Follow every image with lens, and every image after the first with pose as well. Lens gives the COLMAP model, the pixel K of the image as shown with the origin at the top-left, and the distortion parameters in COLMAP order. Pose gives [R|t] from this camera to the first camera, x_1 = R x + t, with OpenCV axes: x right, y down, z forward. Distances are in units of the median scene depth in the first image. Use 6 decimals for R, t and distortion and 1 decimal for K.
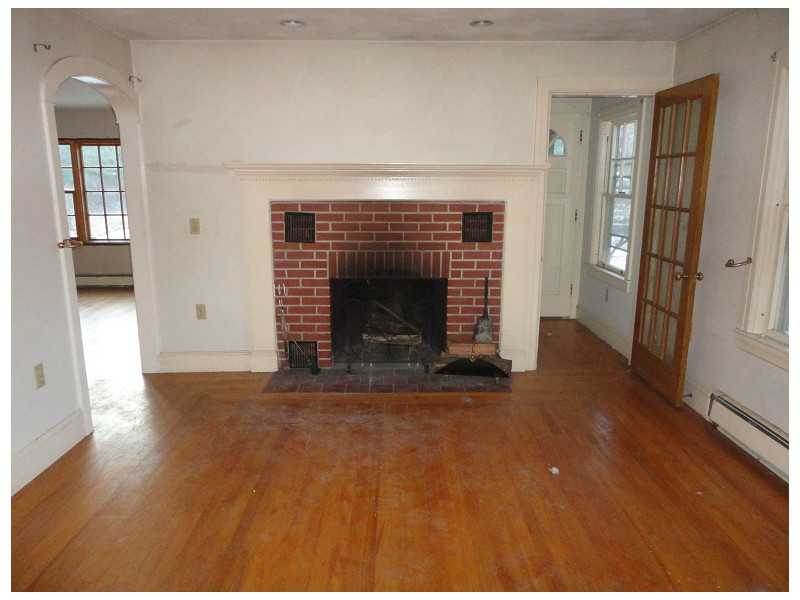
lens RADIAL K [[570.2, 0, 400.0], [0, 570.2, 300.0], [0, 0, 1]] dist [-0.046818, -0.003102]
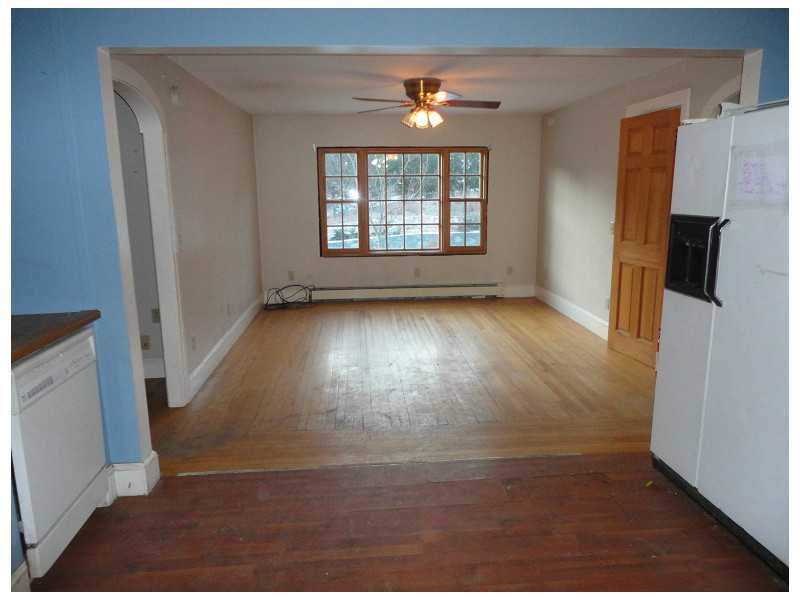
lens RADIAL K [[566.7, 0, 400.0], [0, 566.7, 300.0], [0, 0, 1]] dist [-0.001485, -0.000053]
pose [[0.999004, -0.024524, 0.037287, -0.538467], [0.024953, 0.999627, -0.011074, -0.009956], [-0.037001, 0.011994, 0.999243, 0.022028]]
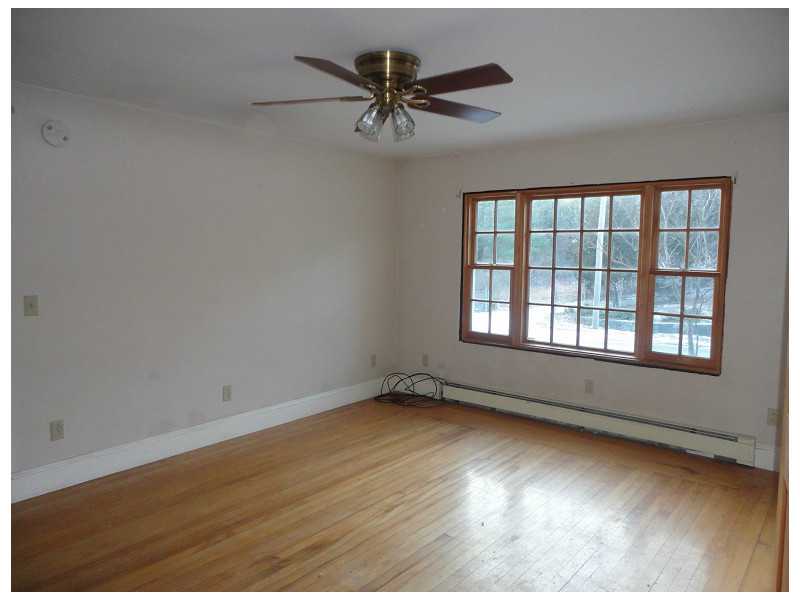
lens RADIAL K [[566.7, 0, 400.0], [0, 566.7, 300.0], [0, 0, 1]] dist [-0.001485, -0.000053]
pose [[0.756591, 0.061067, -0.651030, -0.239553], [-0.150839, 0.985077, -0.082896, -0.078266], [0.636252, 0.160919, 0.754512, 0.407894]]
